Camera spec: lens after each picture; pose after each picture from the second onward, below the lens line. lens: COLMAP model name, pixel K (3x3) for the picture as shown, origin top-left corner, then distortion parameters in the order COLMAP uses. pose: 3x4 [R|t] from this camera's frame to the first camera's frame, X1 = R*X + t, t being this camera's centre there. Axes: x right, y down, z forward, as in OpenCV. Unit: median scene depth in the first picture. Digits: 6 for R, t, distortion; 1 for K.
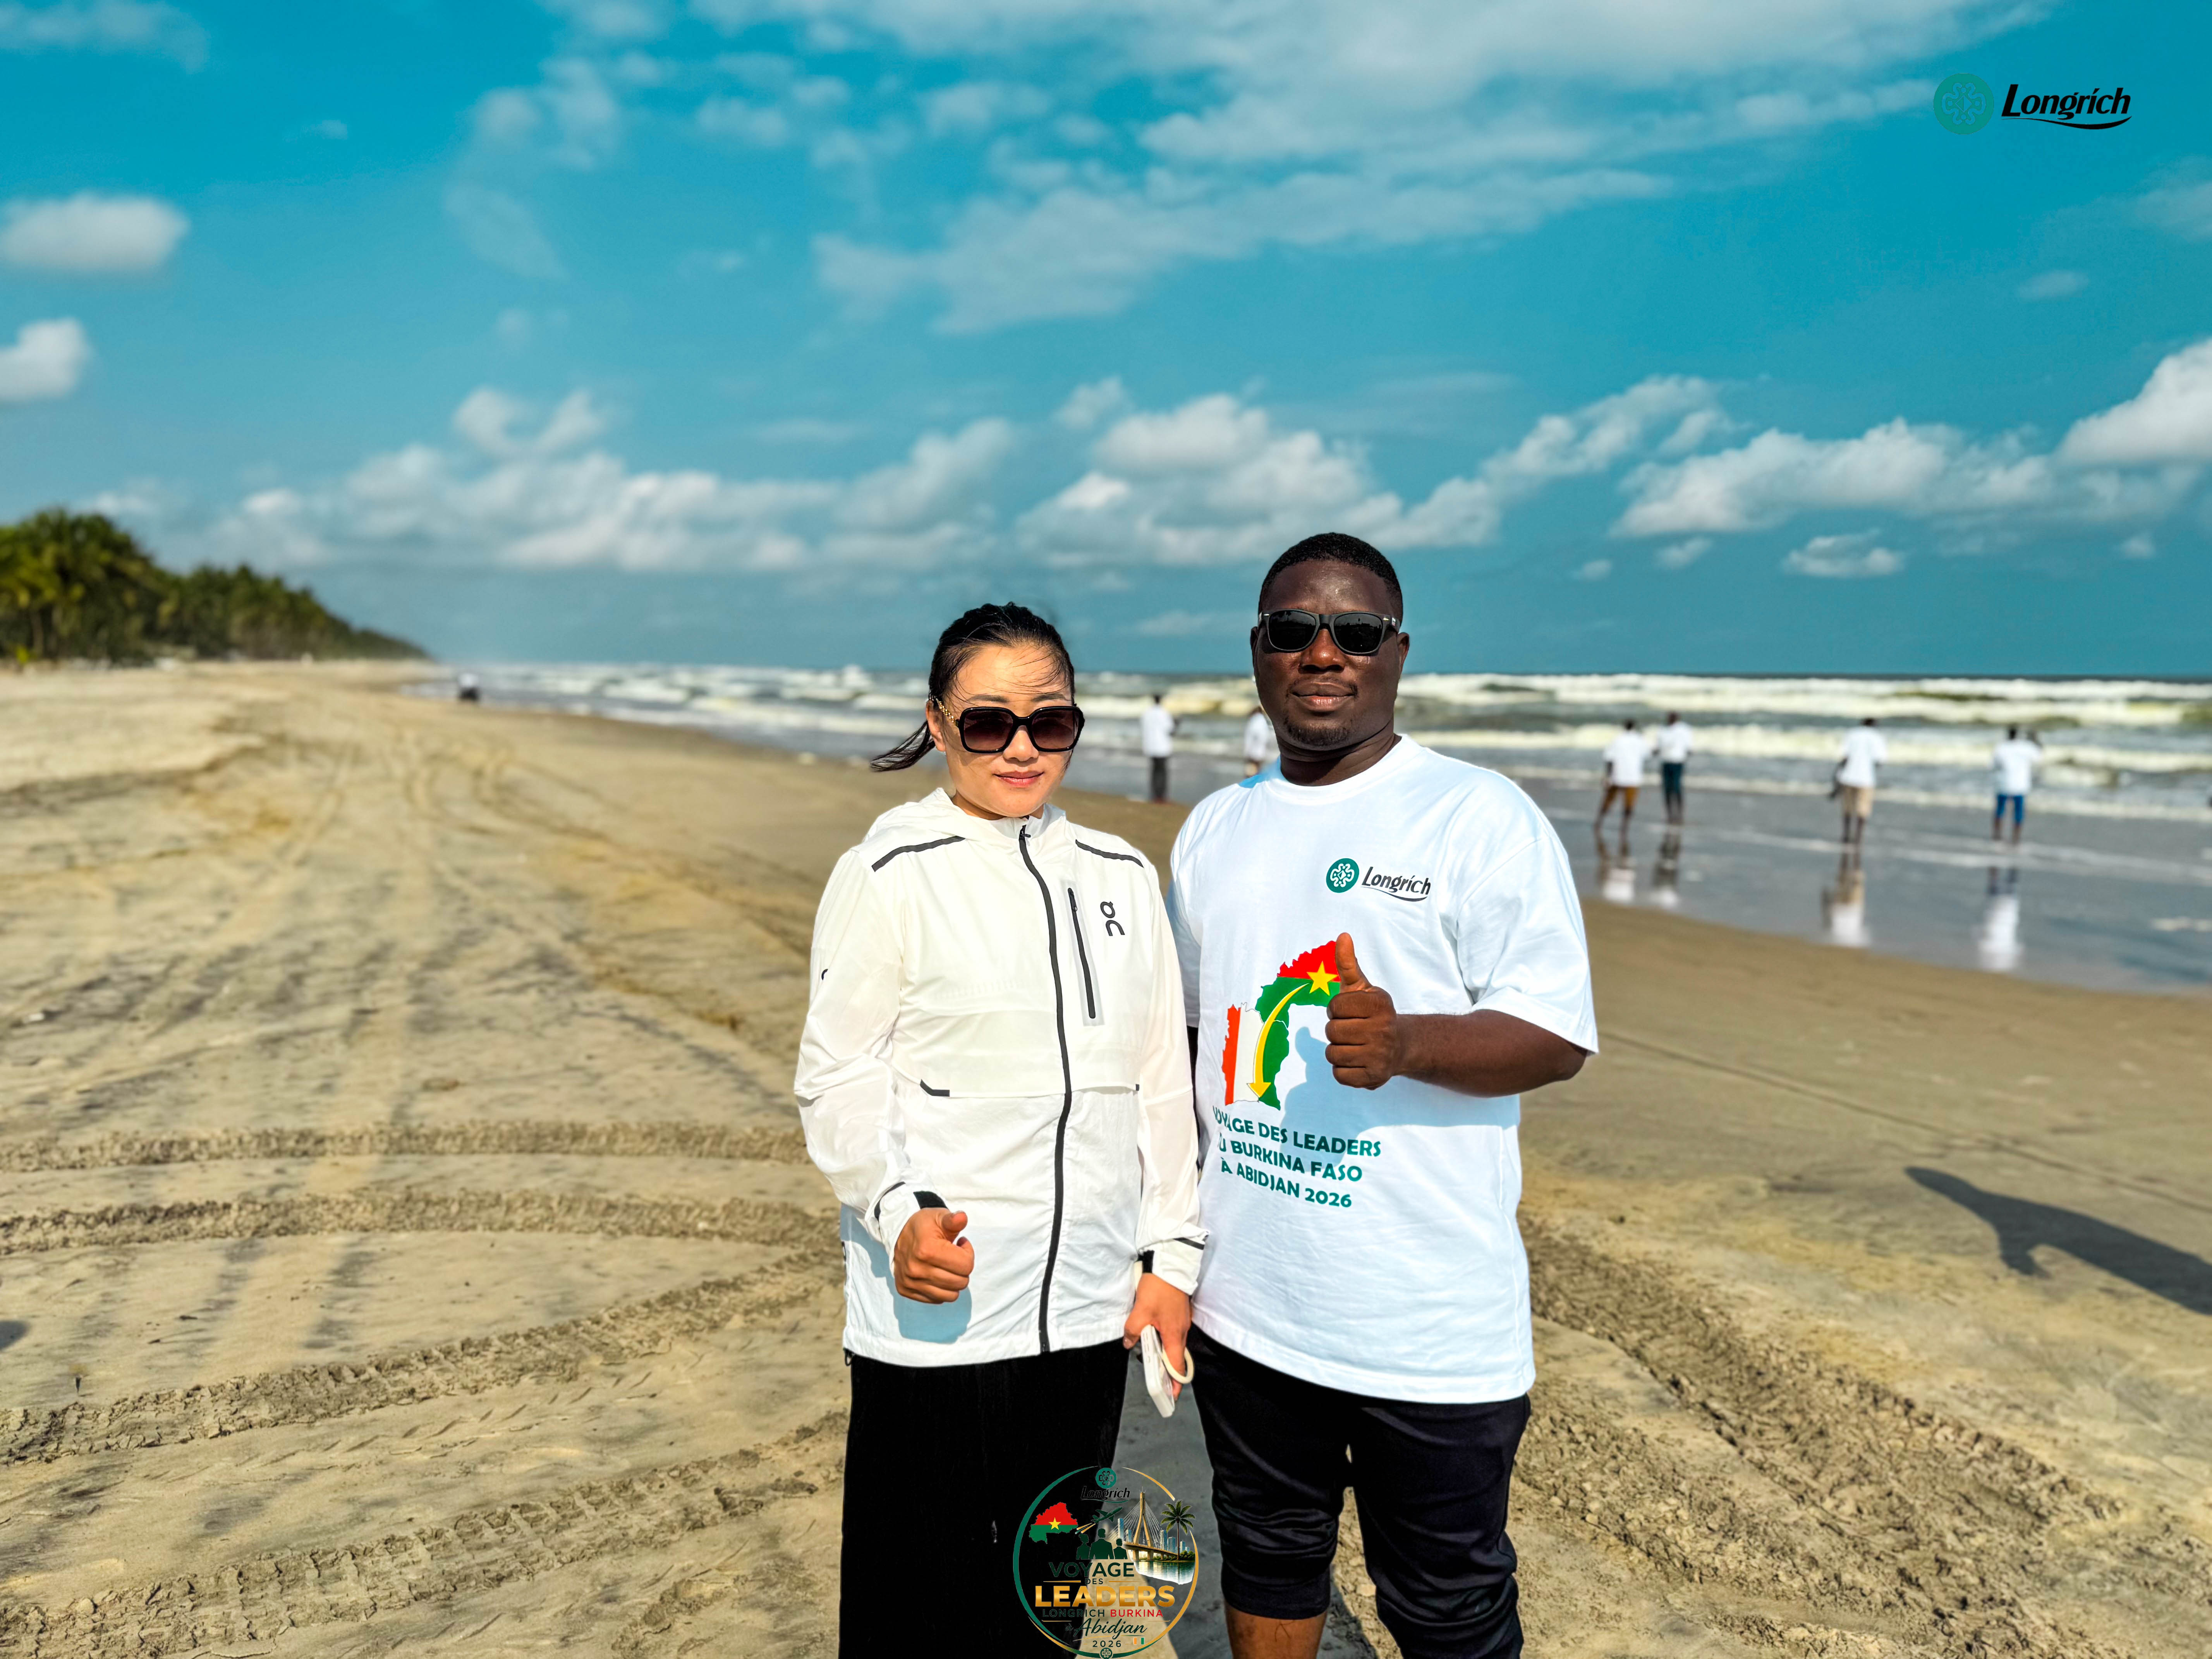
lens RADIAL K [[1672.7, 0, 1103.8], [0, 1672.7, 859.8], [0, 0, 1]] dist [0.044355, -0.052480]
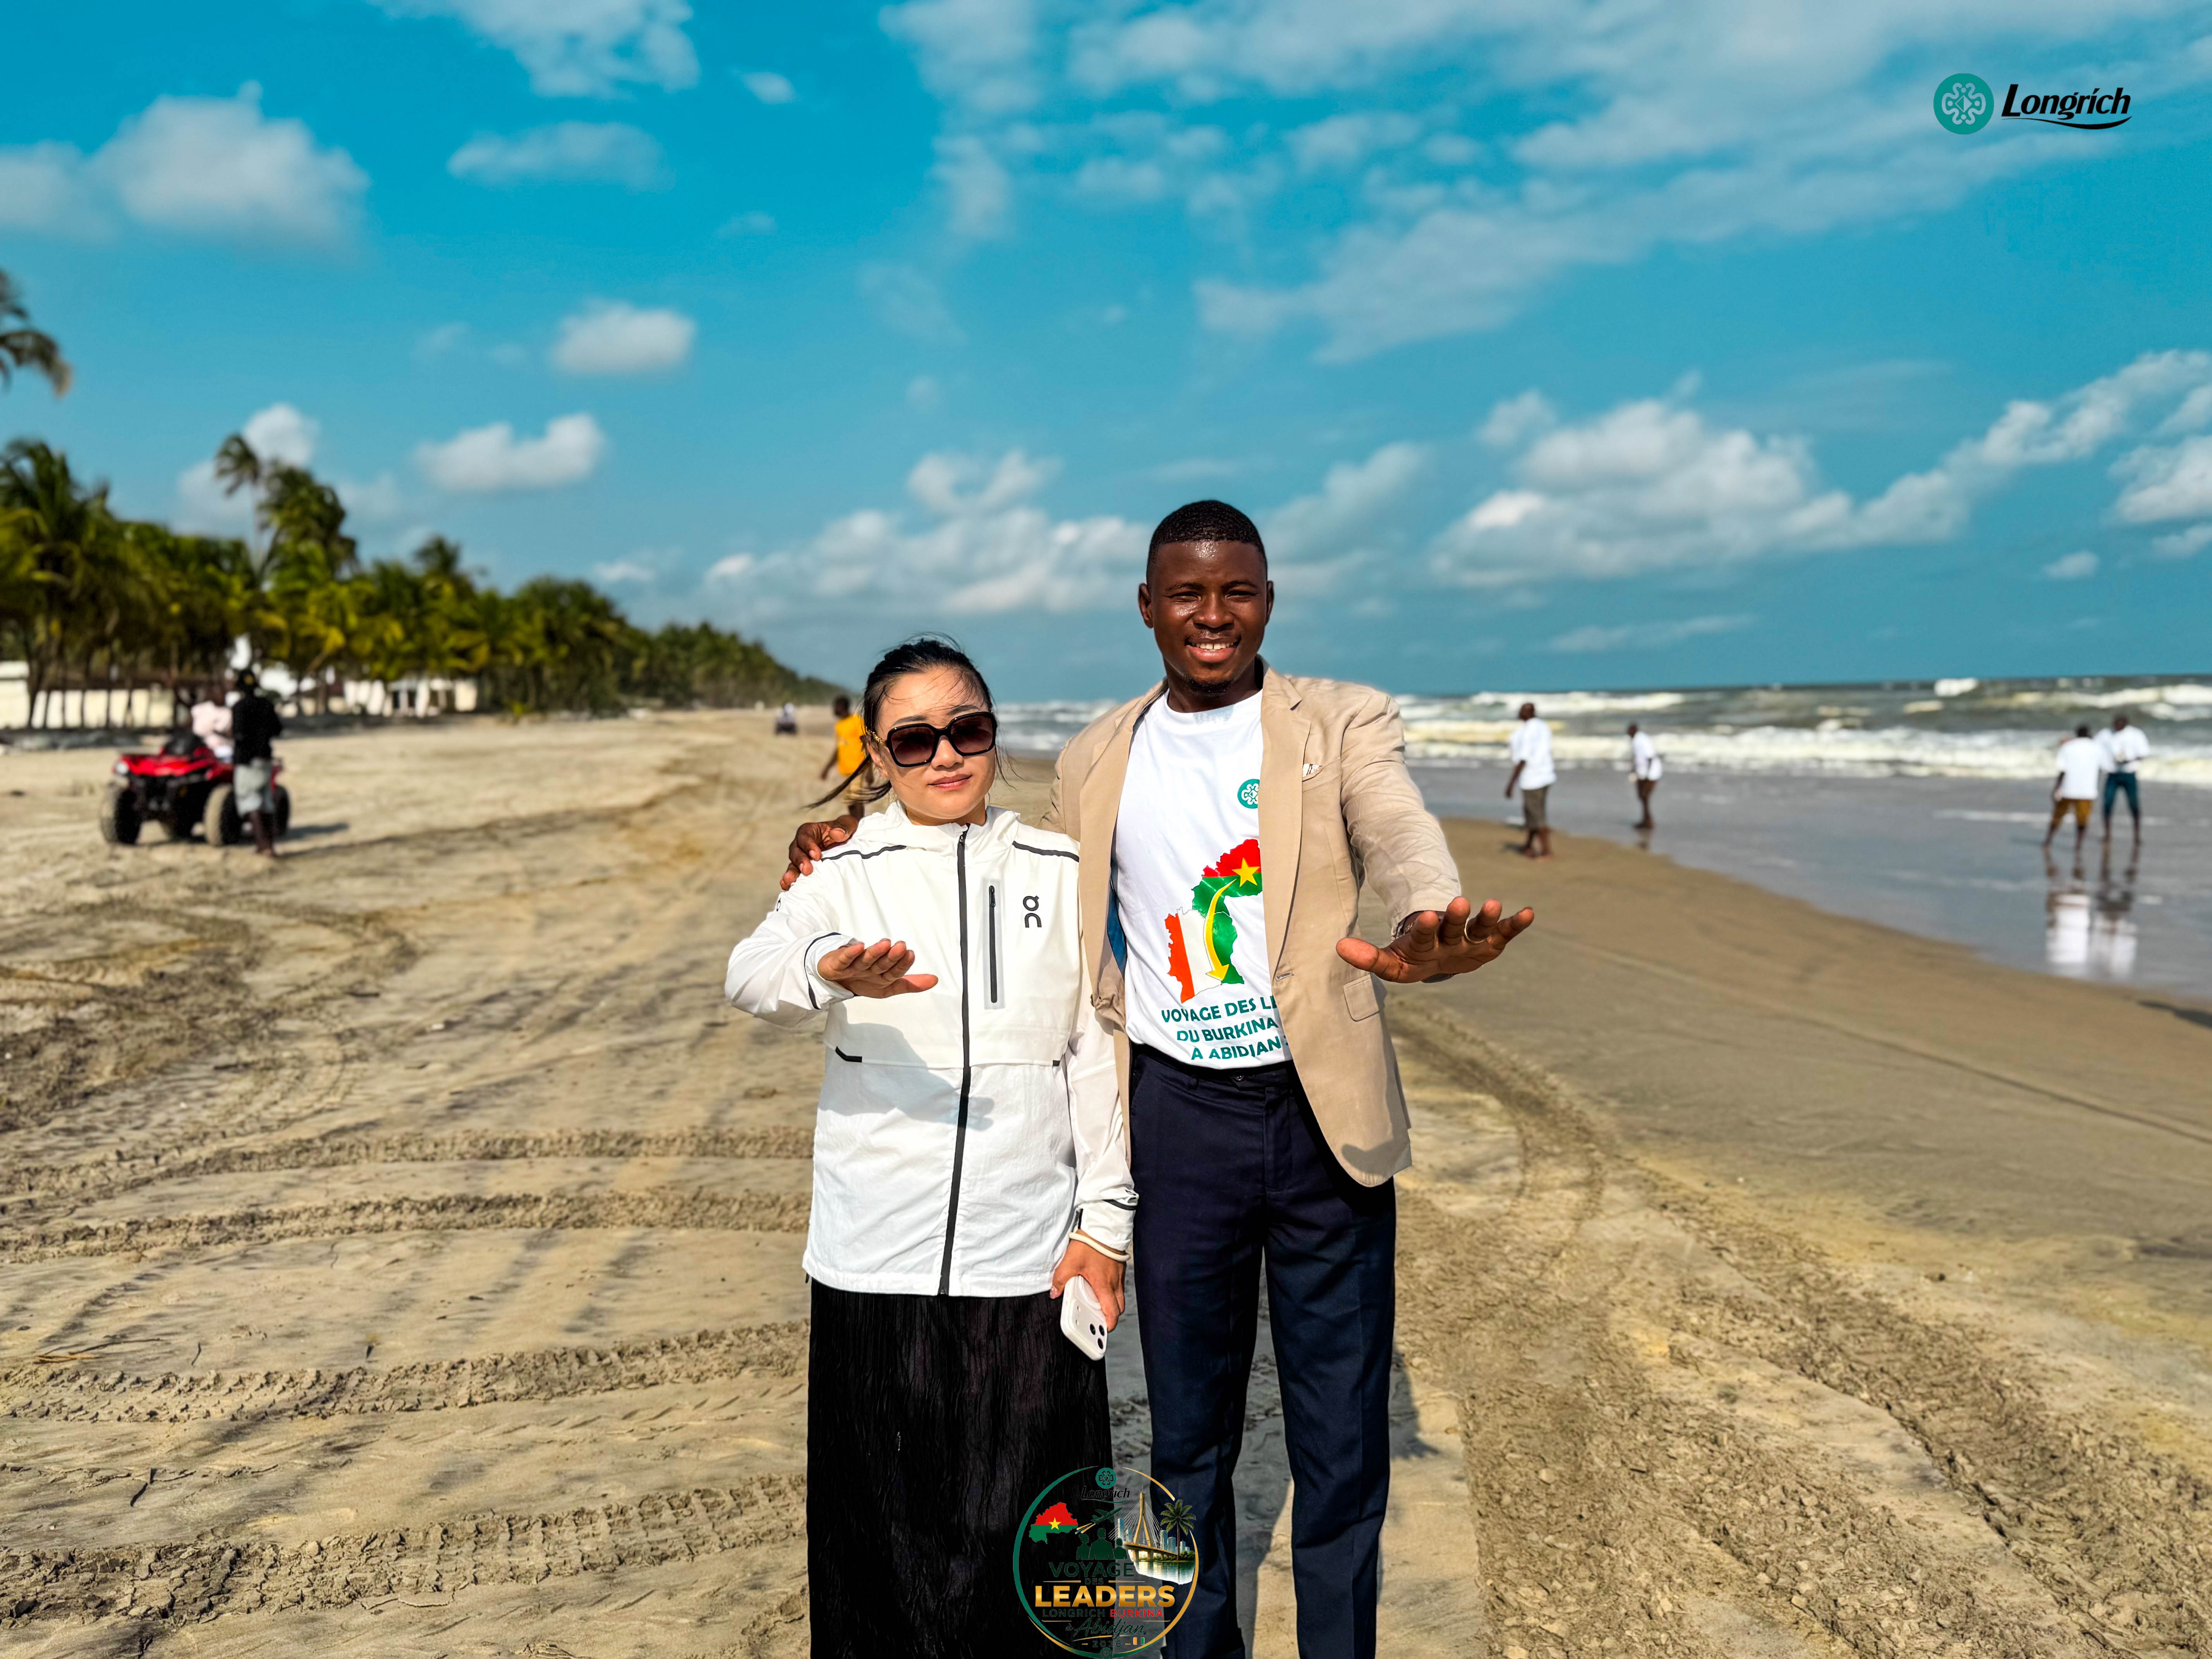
lens RADIAL K [[1702.7, 0, 1337.1], [0, 1702.7, 829.9], [0, 0, 1]] dist [0.048879, -0.059572]
pose [[0.972080, -0.013288, -0.234274, 0.235523], [0.004146, 0.999212, -0.039470, 0.010743], [0.234614, 0.037397, 0.971369, 0.025730]]
